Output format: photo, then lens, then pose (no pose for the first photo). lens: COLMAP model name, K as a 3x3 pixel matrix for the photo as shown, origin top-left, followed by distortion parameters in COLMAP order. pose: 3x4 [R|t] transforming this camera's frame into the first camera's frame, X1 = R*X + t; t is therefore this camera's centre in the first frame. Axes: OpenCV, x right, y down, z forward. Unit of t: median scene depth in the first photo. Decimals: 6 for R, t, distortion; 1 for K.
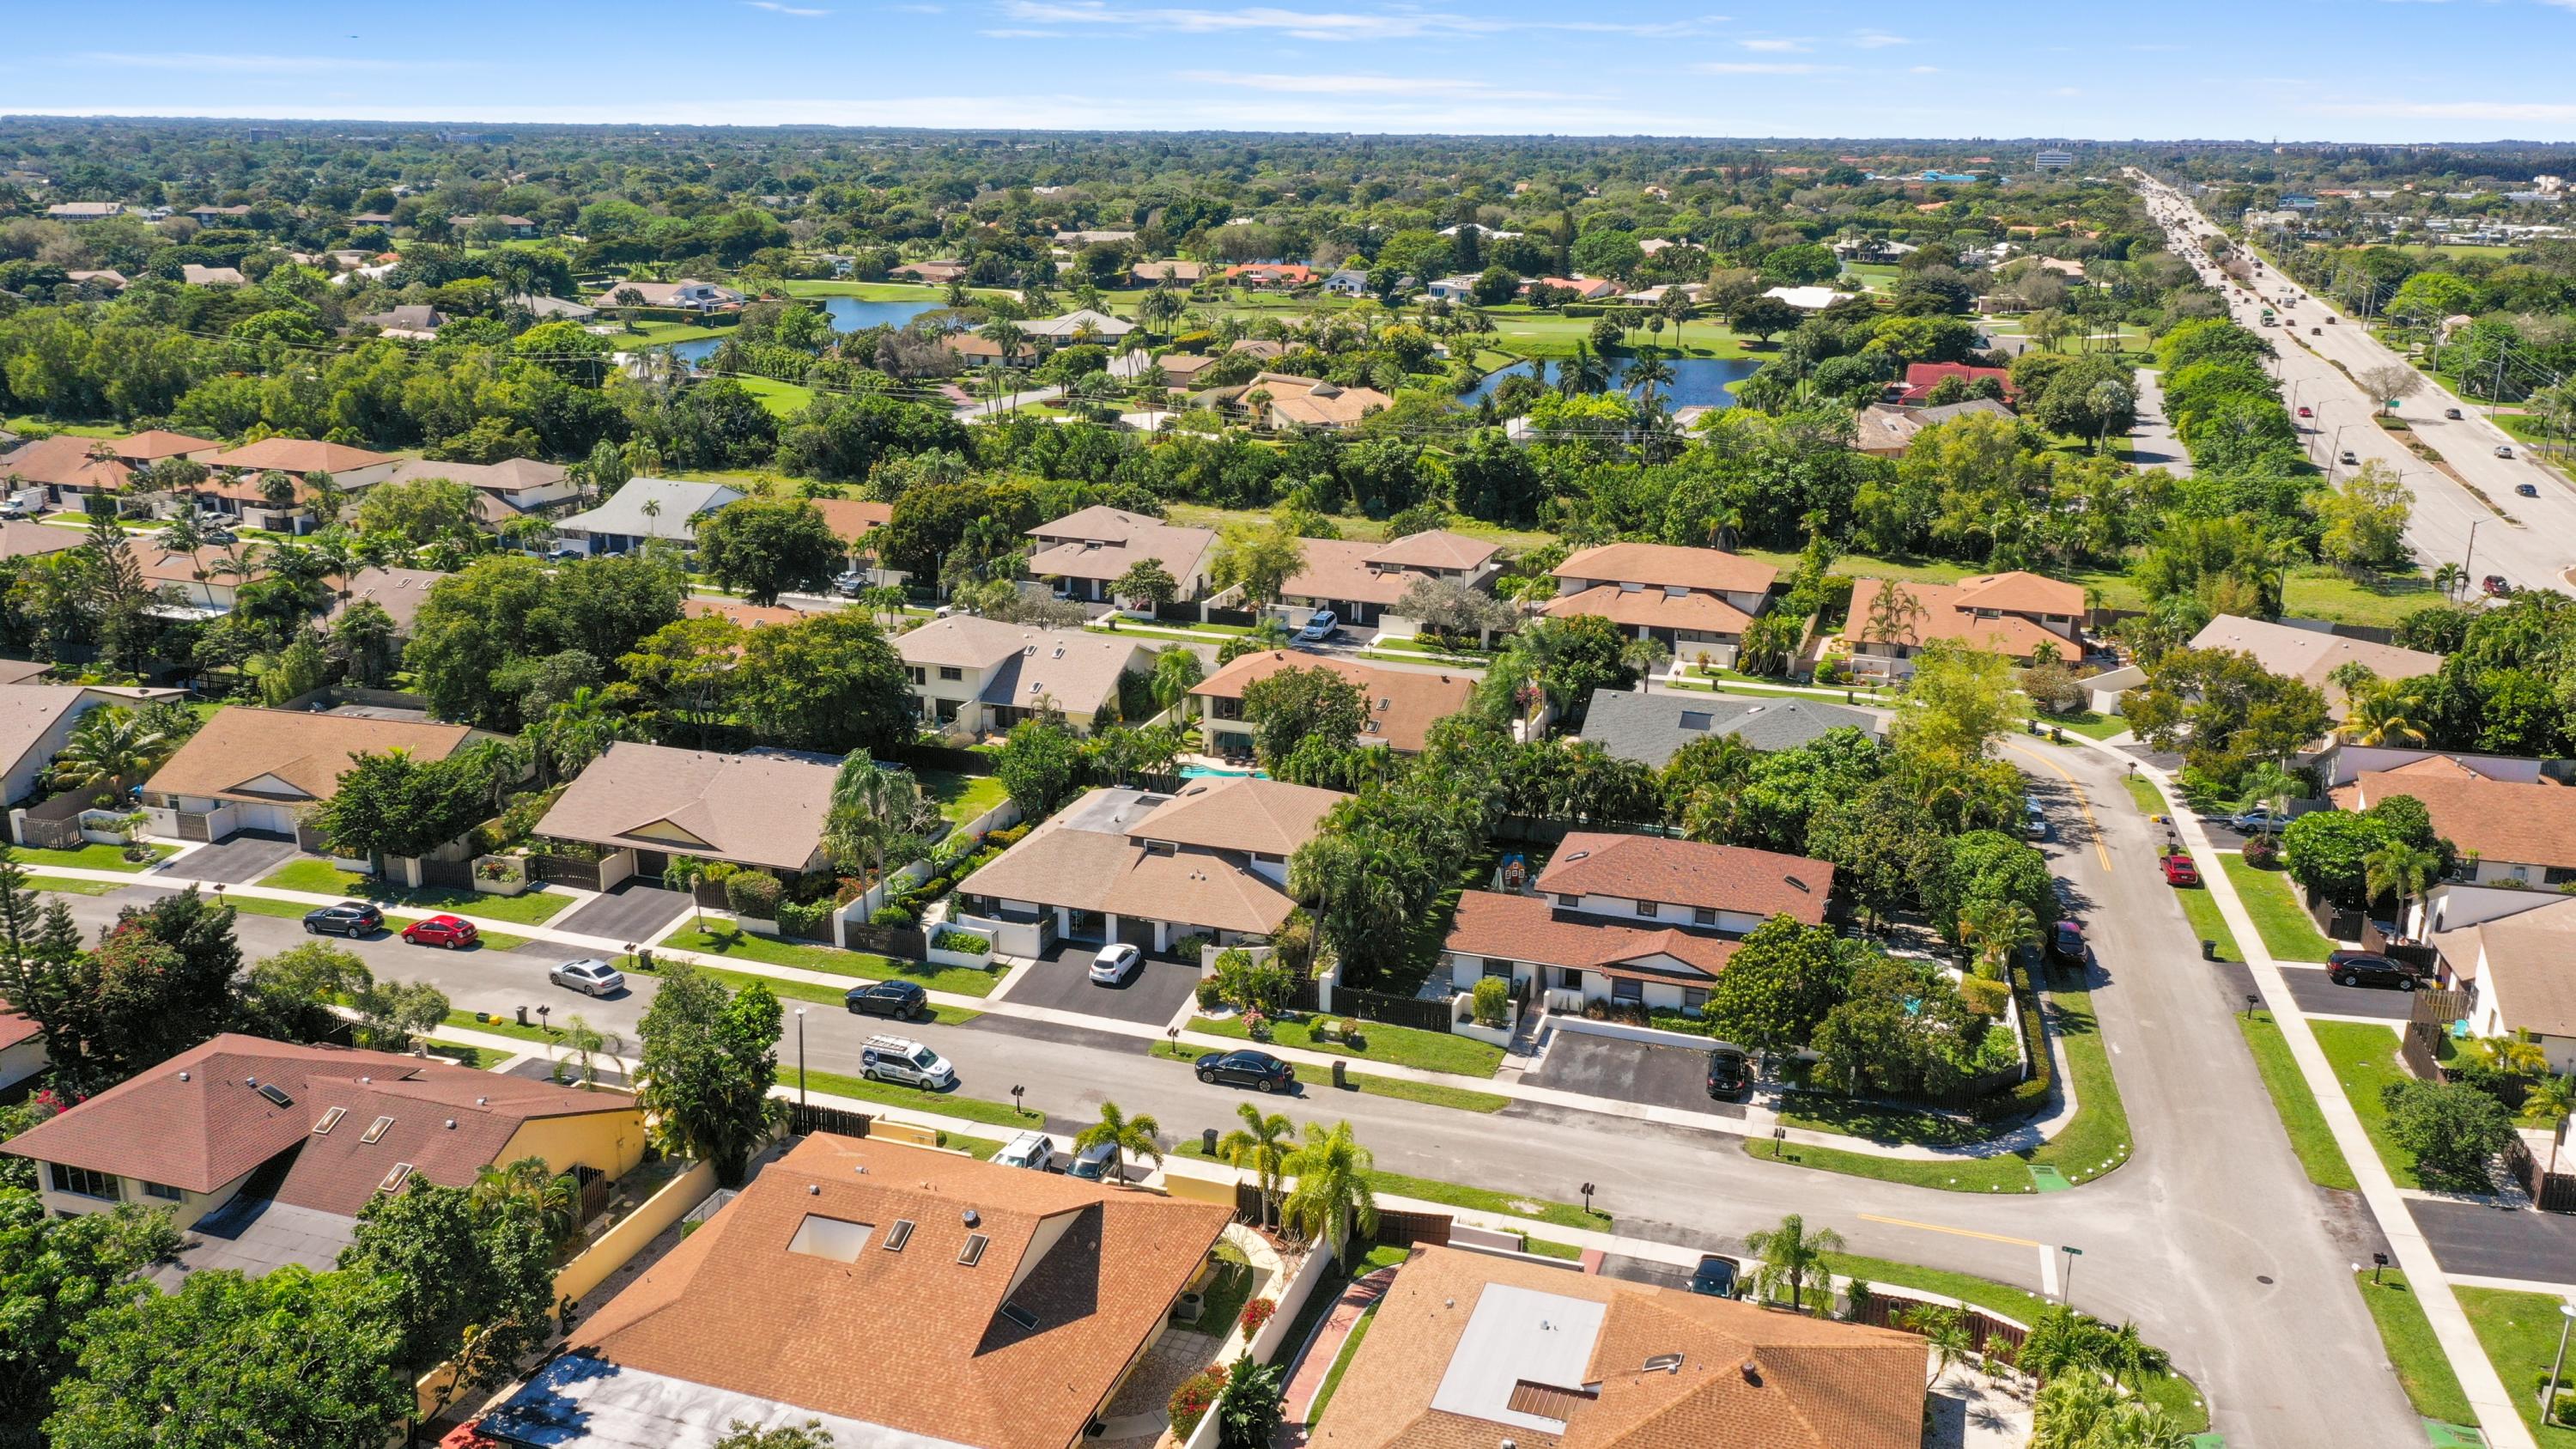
lens RADIAL K [[2038.4, 0, 1288.0], [0, 2038.4, 724.5], [0, 0, 1]] dist [0.004711, 0.014918]
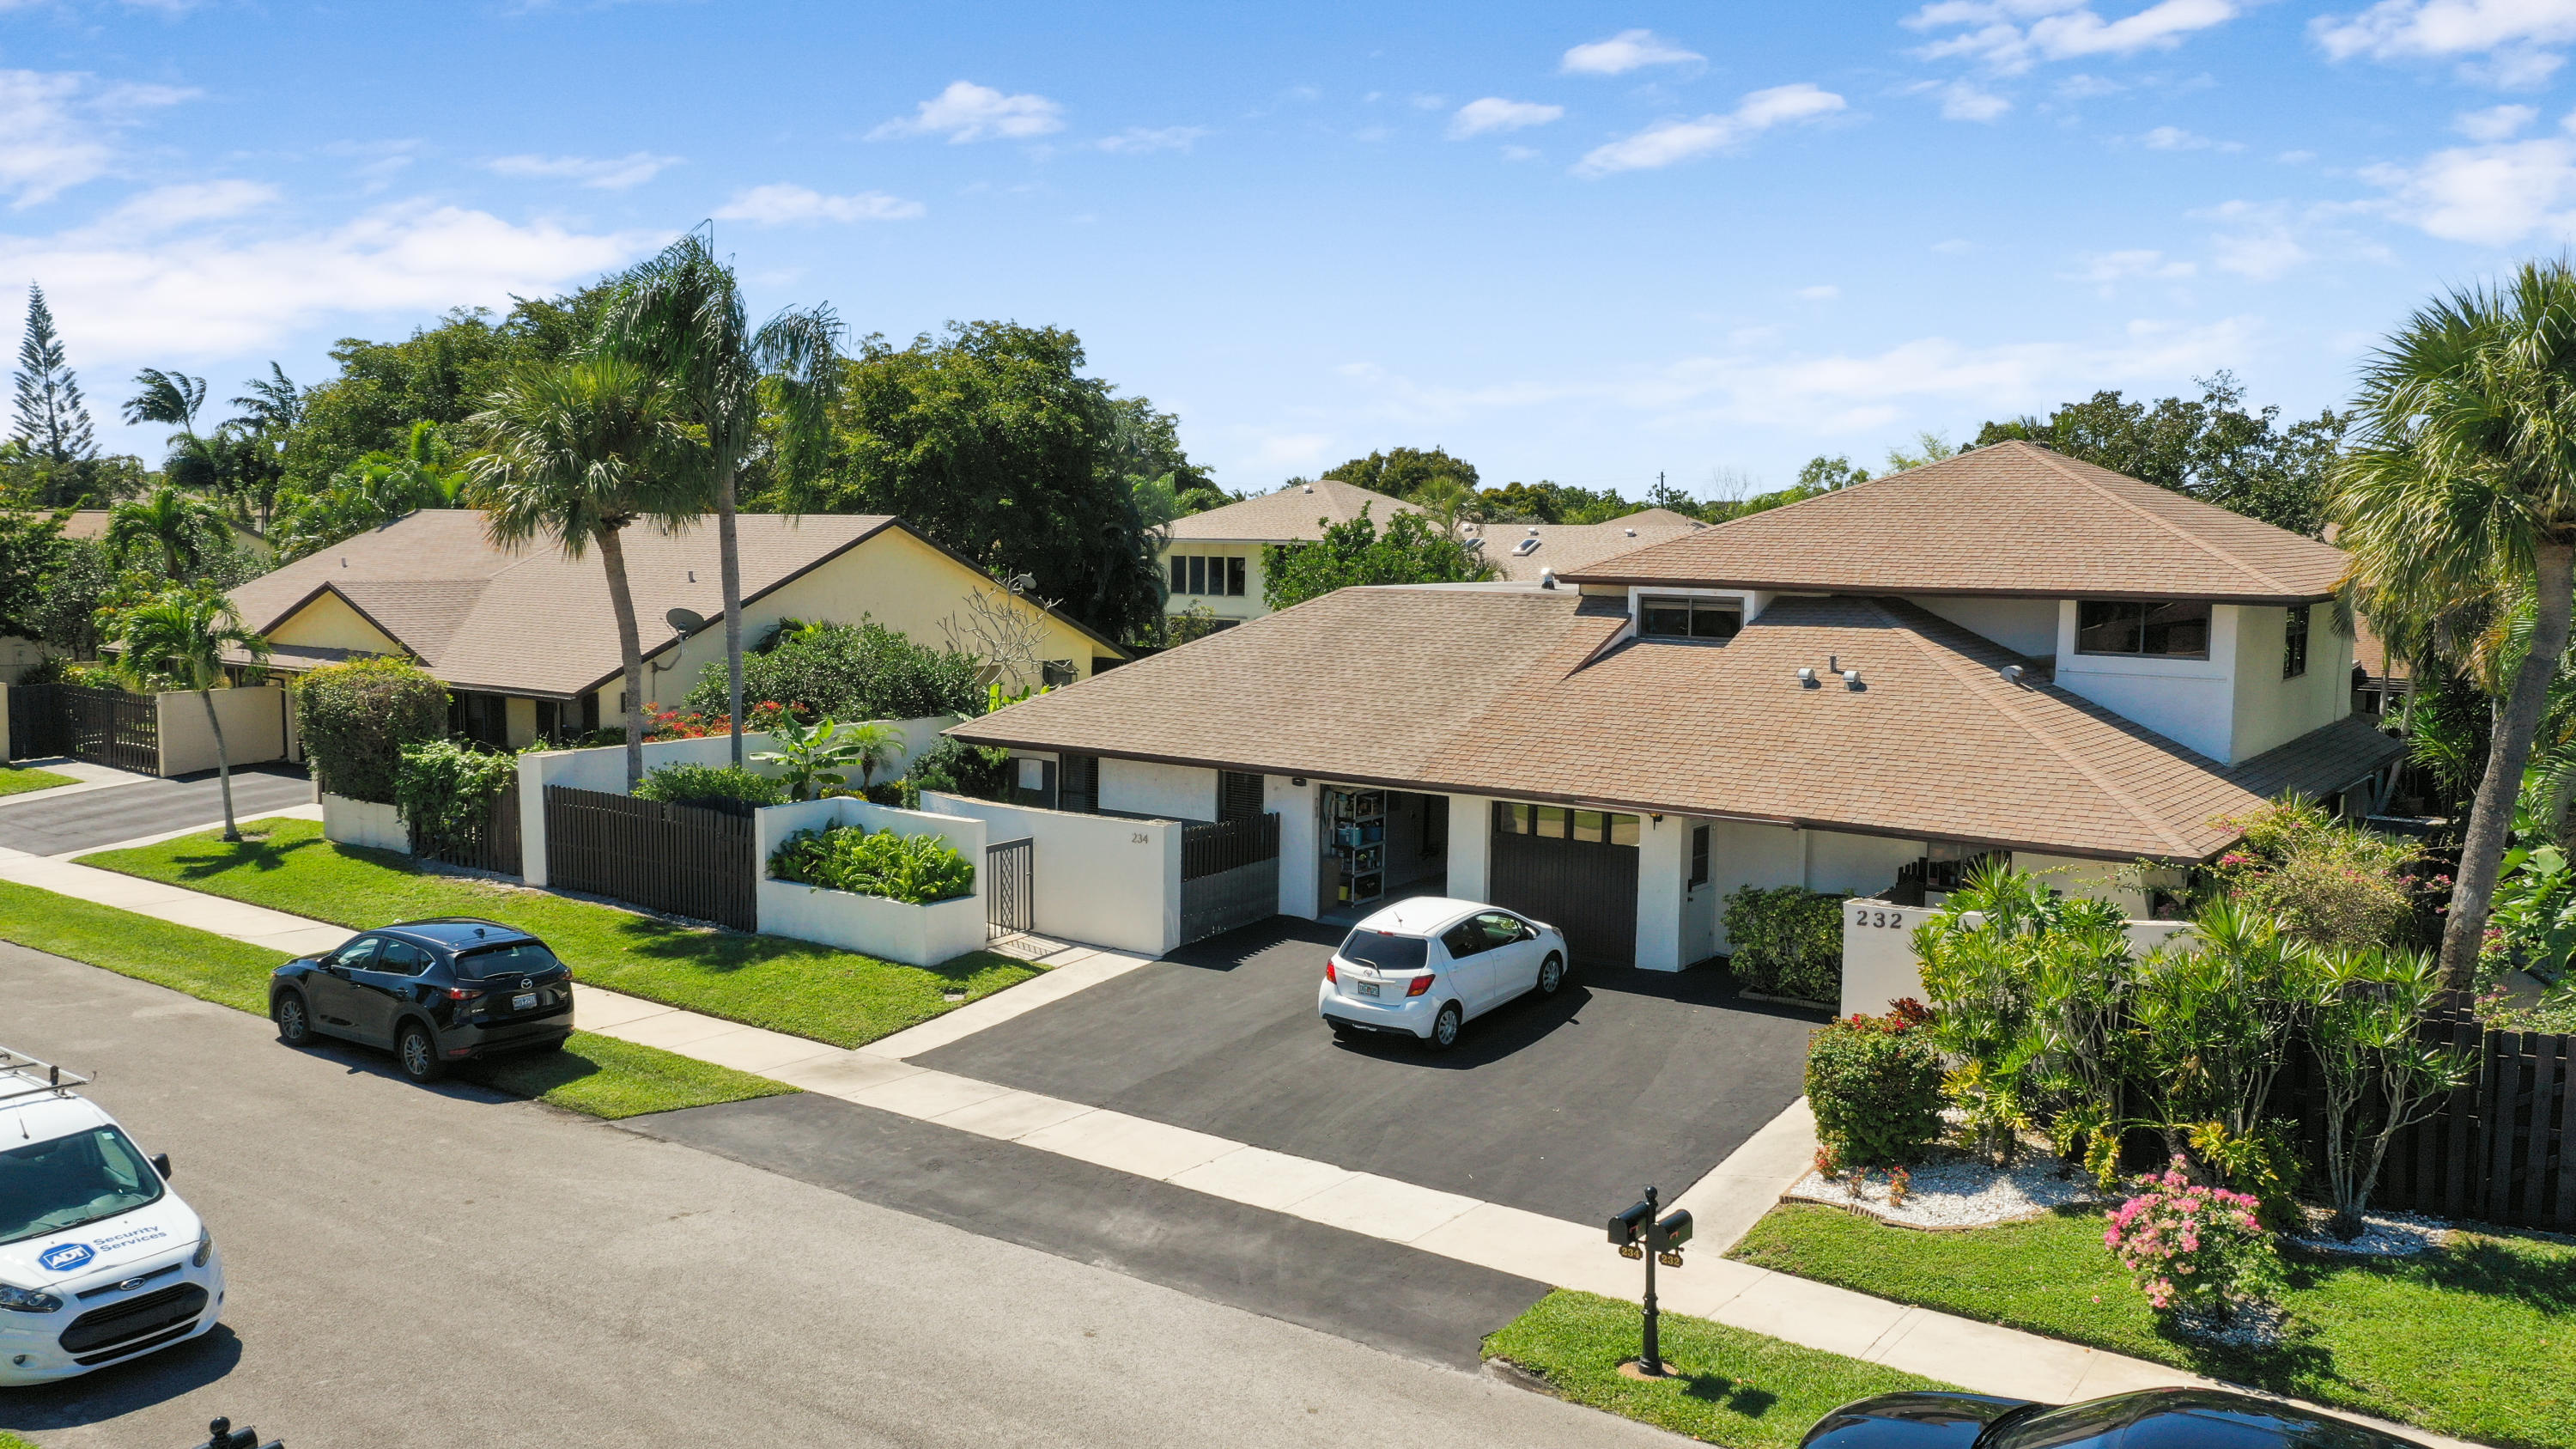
lens RADIAL K [[2038.4, 0, 1288.0], [0, 2038.4, 724.5], [0, 0, 1]] dist [0.004711, 0.014918]
pose [[0.952969, 0.026565, -0.301900, -0.033991], [-0.083904, 0.980340, -0.178585, 0.131765], [0.291221, 0.195517, 0.936463, 0.774155]]
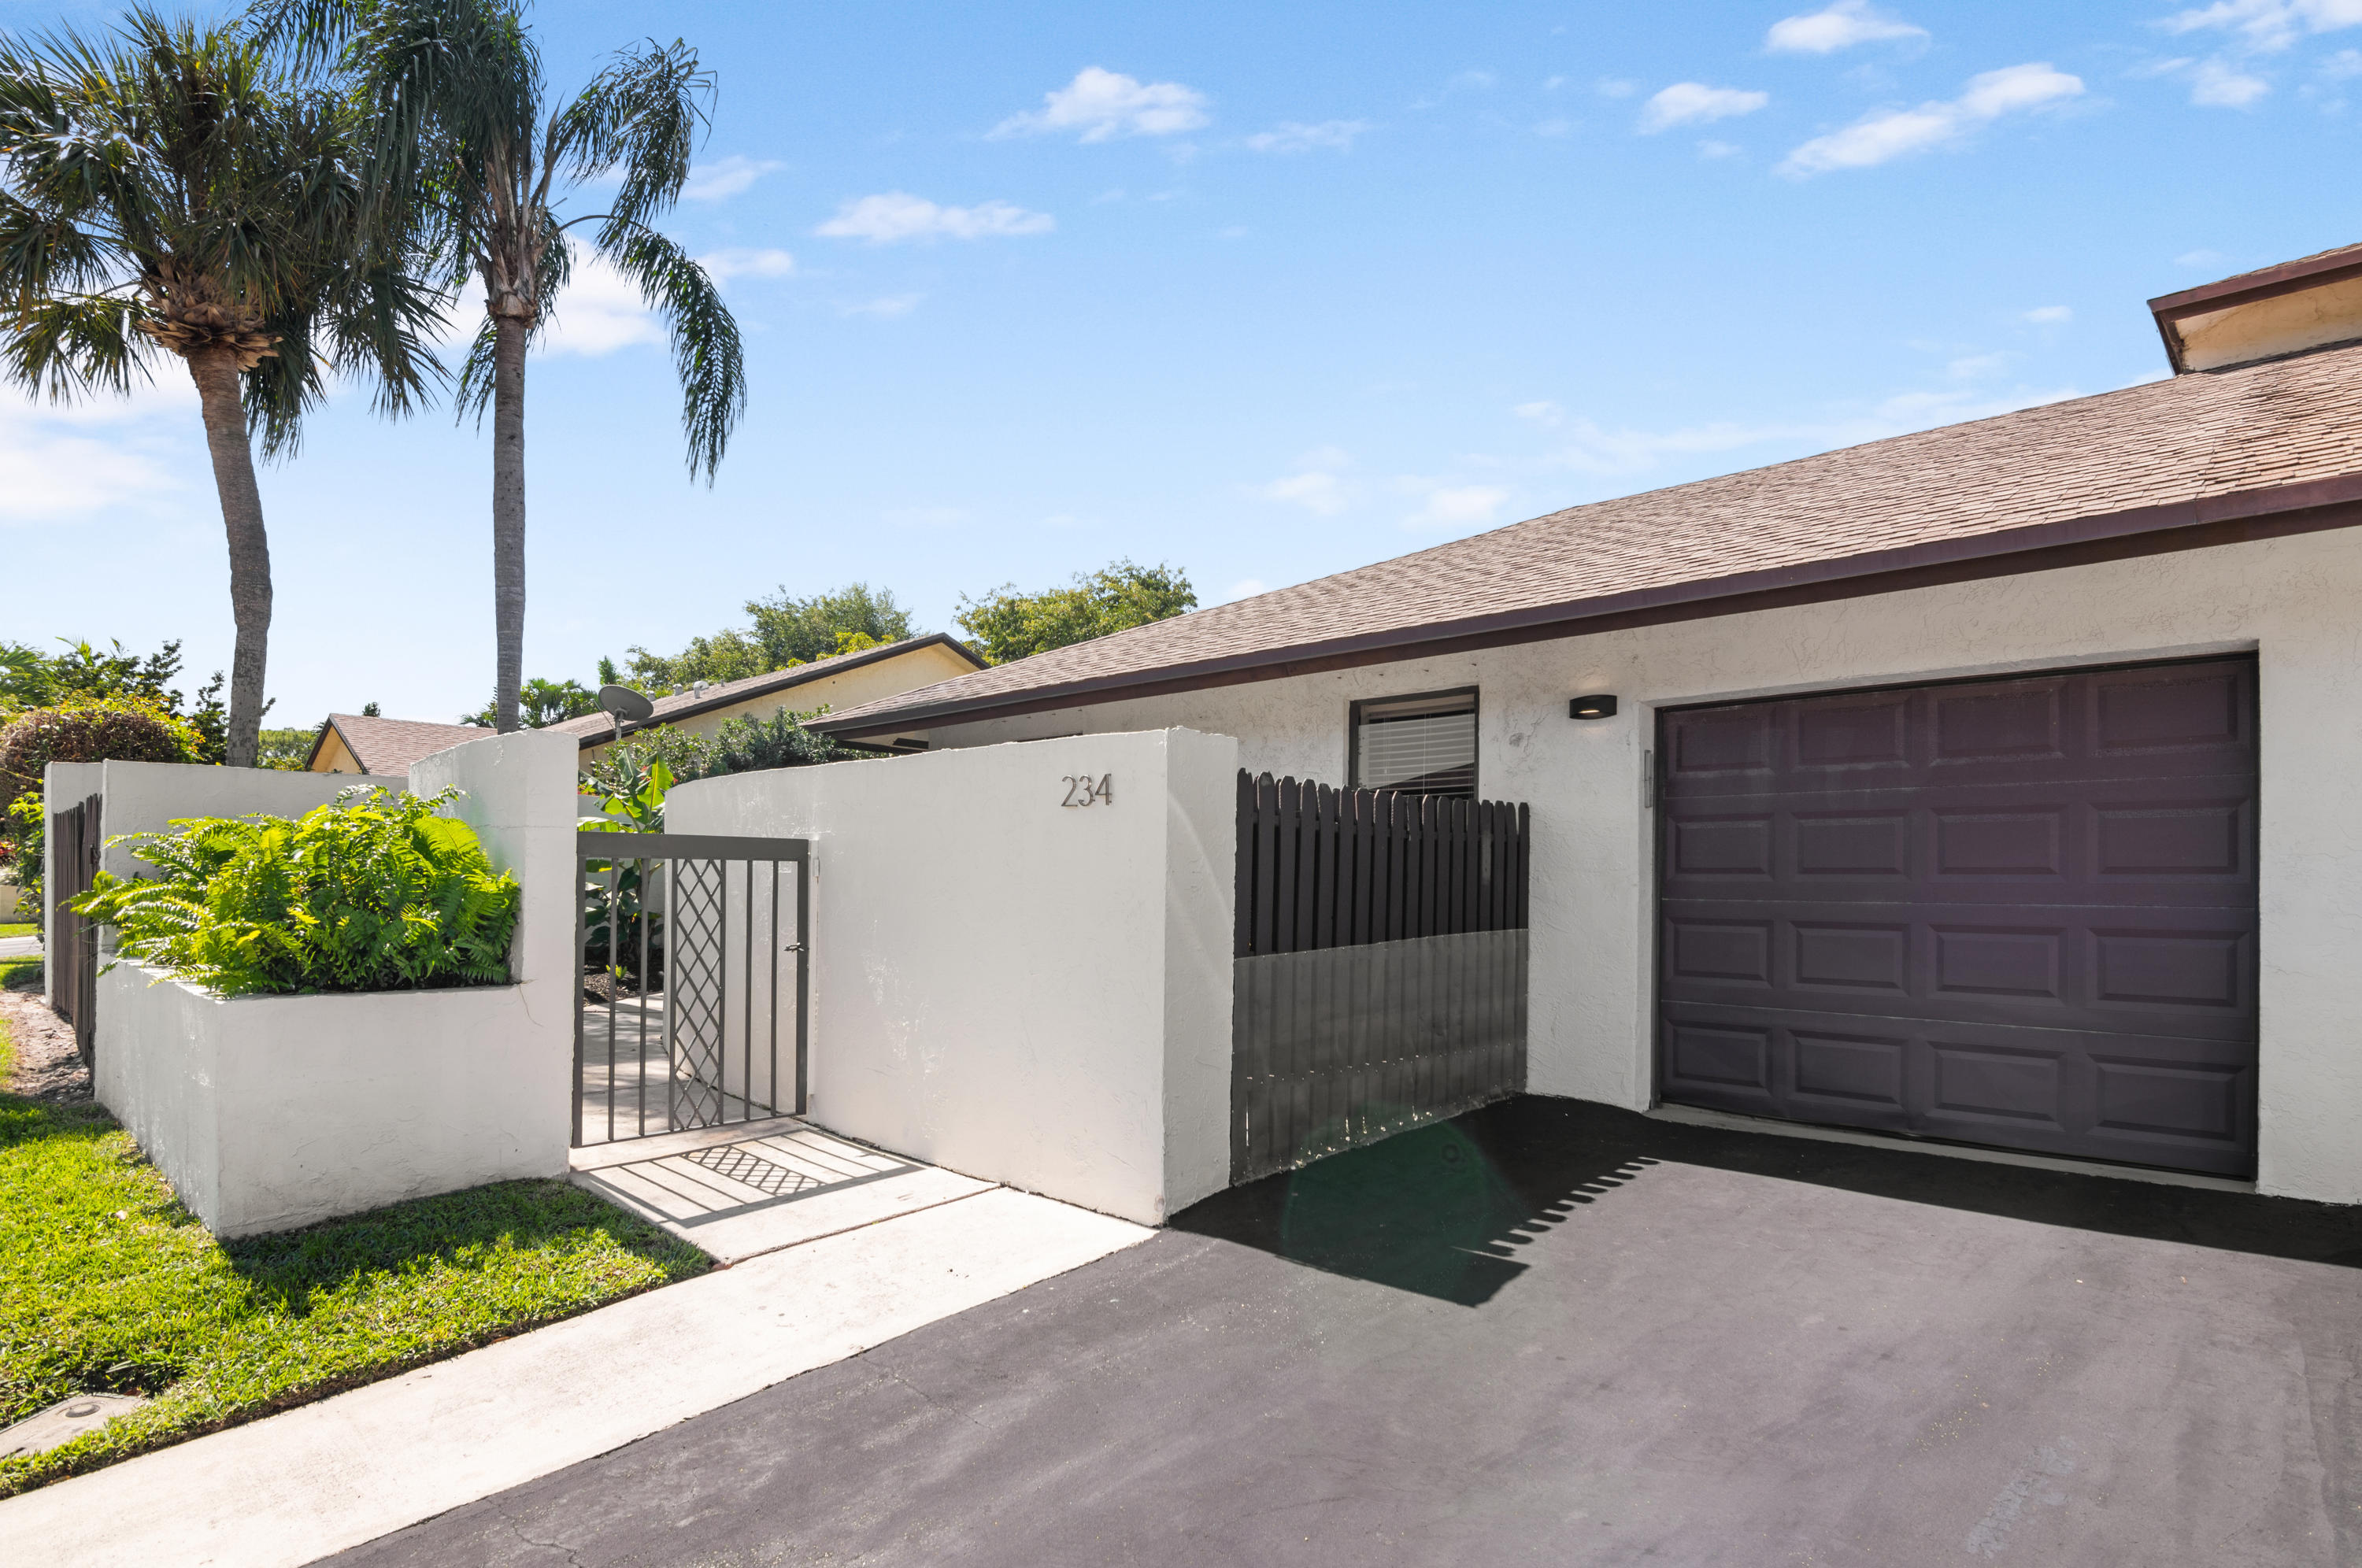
lens RADIAL K [[1209.2, 0, 1181.0], [0, 1209.2, 870.1], [0, 0, 1]] dist [-0.019479, -0.000496]
pose [[0.902025, -0.008963, -0.431592, -0.106874], [-0.124231, 0.952100, -0.279414, 0.116005], [0.413423, 0.305655, 0.857704, 0.974963]]
